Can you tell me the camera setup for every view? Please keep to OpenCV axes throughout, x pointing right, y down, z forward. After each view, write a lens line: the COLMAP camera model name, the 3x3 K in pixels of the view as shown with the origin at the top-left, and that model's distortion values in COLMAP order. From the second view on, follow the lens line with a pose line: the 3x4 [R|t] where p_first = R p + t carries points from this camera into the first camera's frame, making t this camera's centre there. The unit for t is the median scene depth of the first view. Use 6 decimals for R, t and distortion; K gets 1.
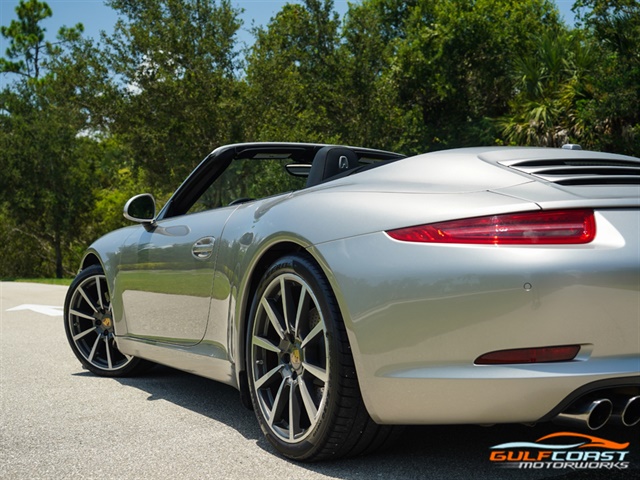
lens RADIAL K [[855.7, 0, 321.1], [0, 855.7, 237.3], [0, 0, 1]] dist [0.018524, 0.000000]
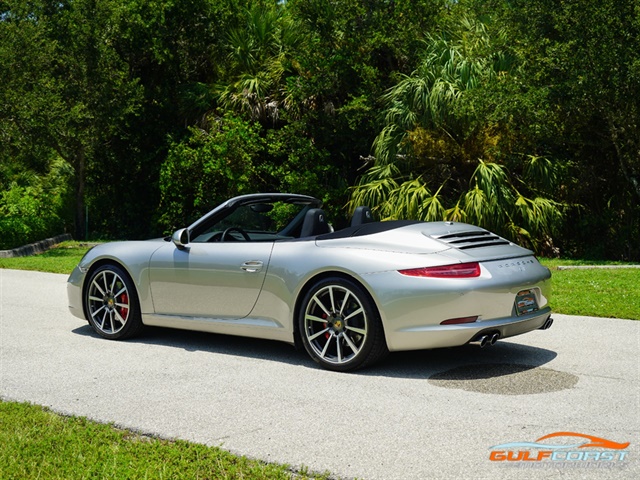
lens RADIAL K [[944.1, 0, 319.0], [0, 944.1, 237.8], [0, 0, 1]] dist [-0.009879, 0.000000]
pose [[0.921954, -0.010250, 0.387164, -0.153030], [-0.017222, 0.997576, 0.067421, -0.036298], [-0.386917, -0.068827, 0.919542, -0.176389]]
